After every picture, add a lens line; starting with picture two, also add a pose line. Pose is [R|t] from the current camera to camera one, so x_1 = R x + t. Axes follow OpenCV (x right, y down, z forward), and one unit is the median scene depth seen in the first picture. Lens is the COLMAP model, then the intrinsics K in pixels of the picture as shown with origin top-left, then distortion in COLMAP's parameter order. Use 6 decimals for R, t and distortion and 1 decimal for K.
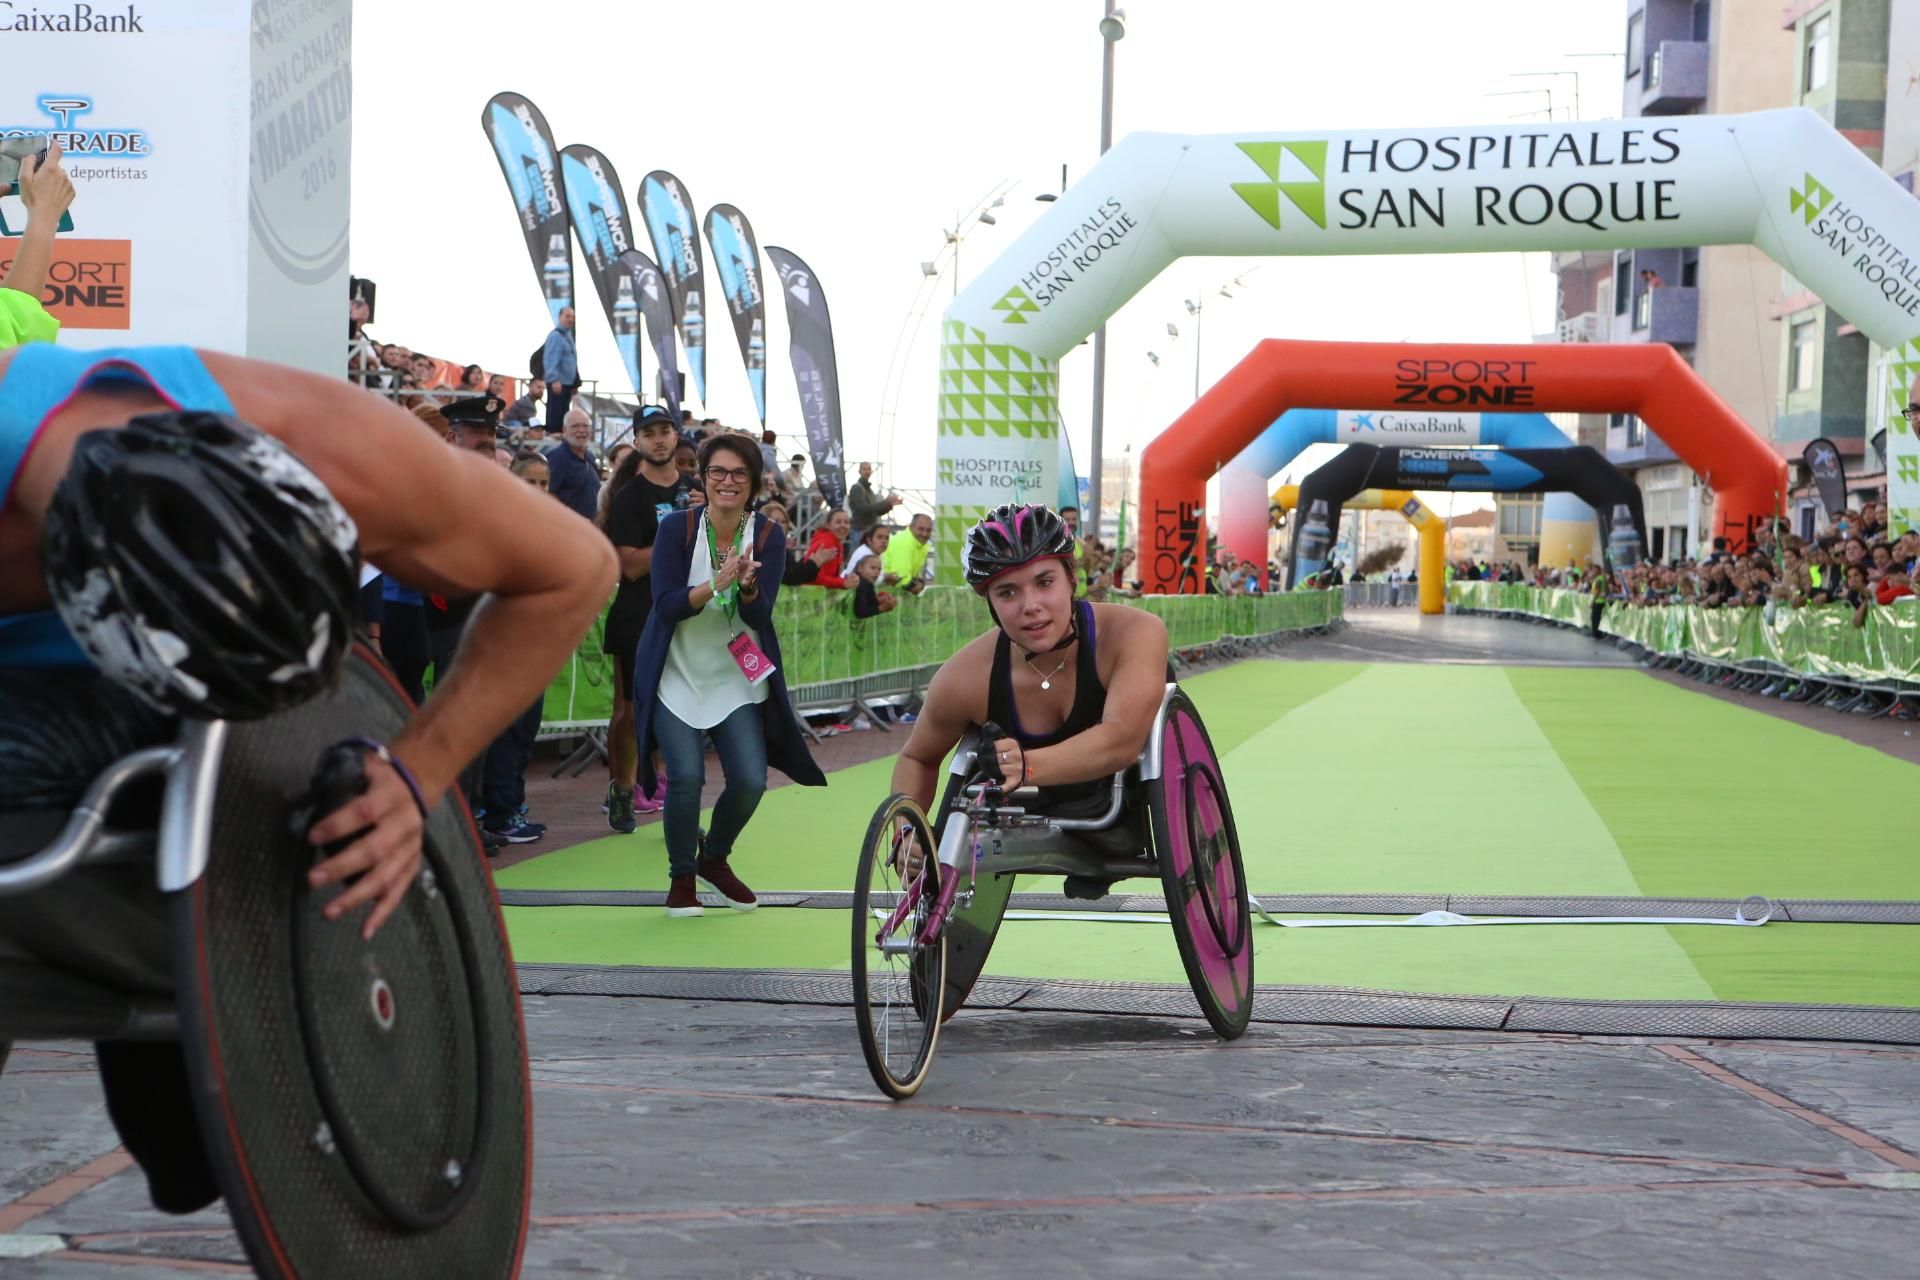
lens RADIAL K [[3930.8, 0, 942.1], [0, 3930.8, 653.8], [0, 0, 1]] dist [0.213234, 0.000000]
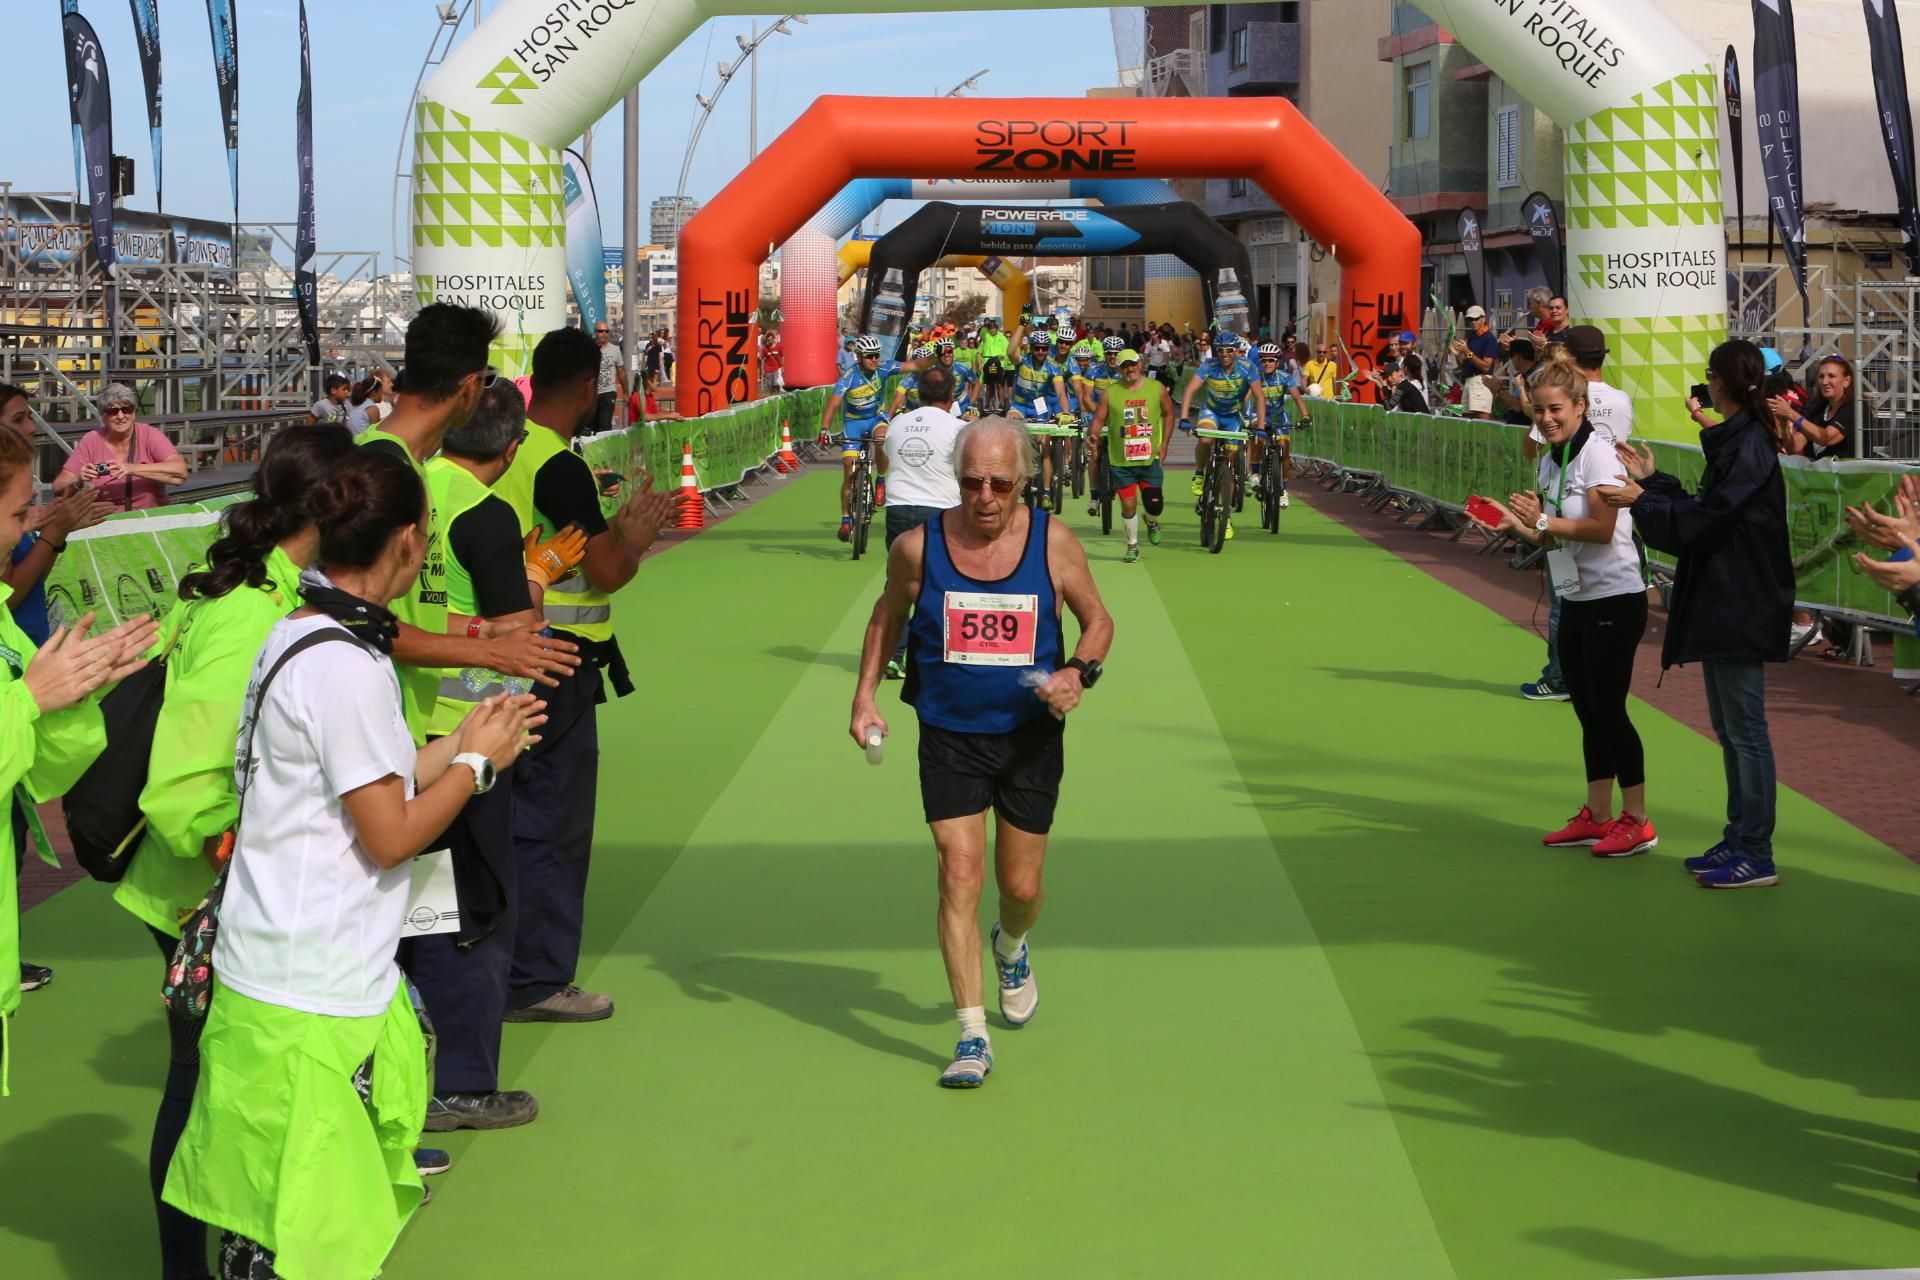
lens RADIAL K [[4181.5, 0, 974.5], [0, 4181.5, 640.1], [0, 0, 1]] dist [-0.144094, 0.000000]
pose [[0.993334, -0.029631, 0.111400, 0.015564], [0.023274, 0.998049, 0.057937, -0.022117], [-0.112899, -0.054958, 0.992085, 0.144020]]
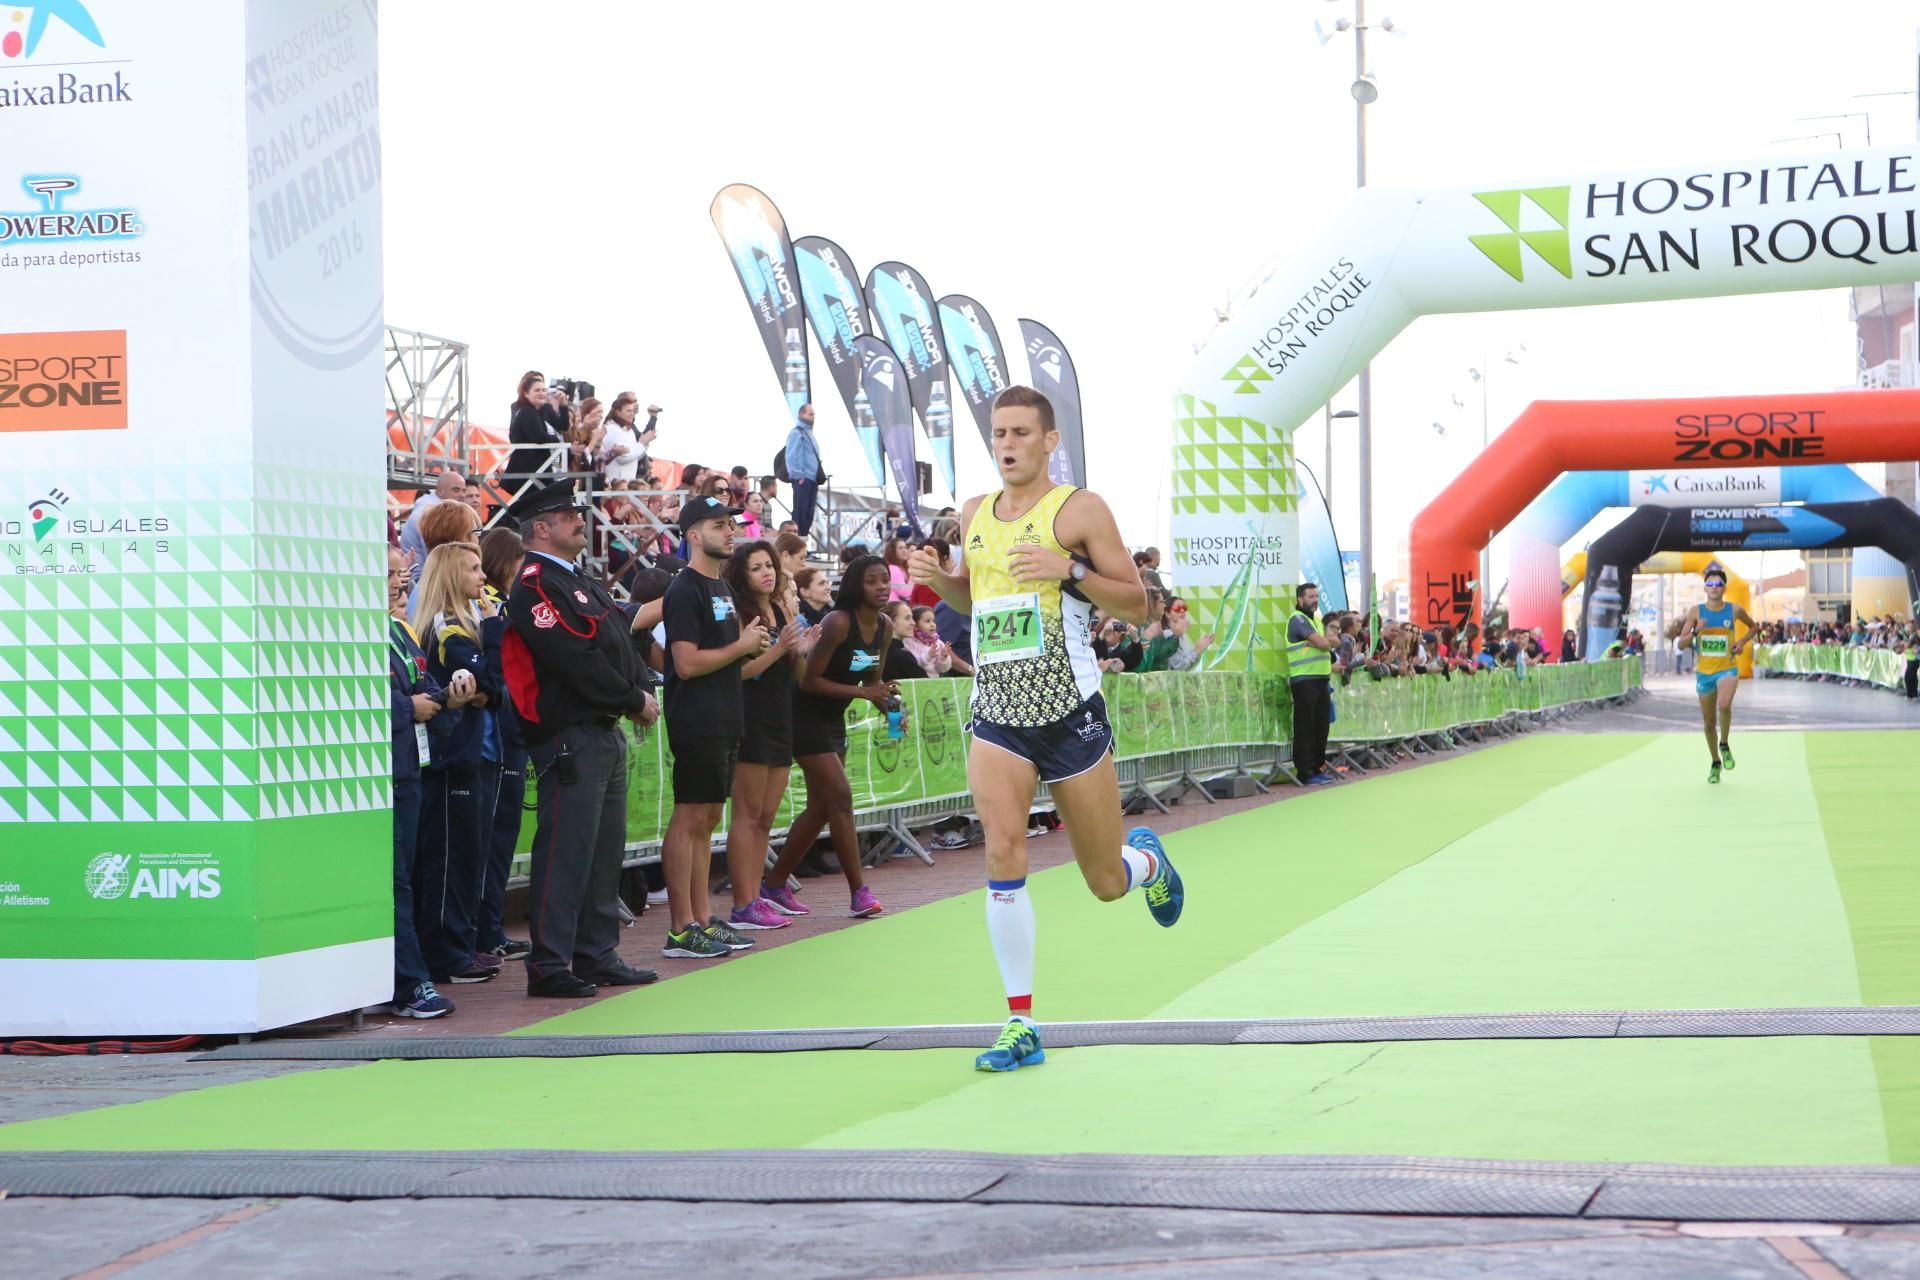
lens RADIAL K [[3930.8, 0, 904.9], [0, 3930.8, 641.3], [0, 0, 1]] dist [0.213234, 0.000000]
pose [[0.995365, -0.041711, -0.086650, 0.016275], [0.039432, 0.998834, -0.027854, -0.000426], [0.087711, 0.024308, 0.995849, 0.040526]]
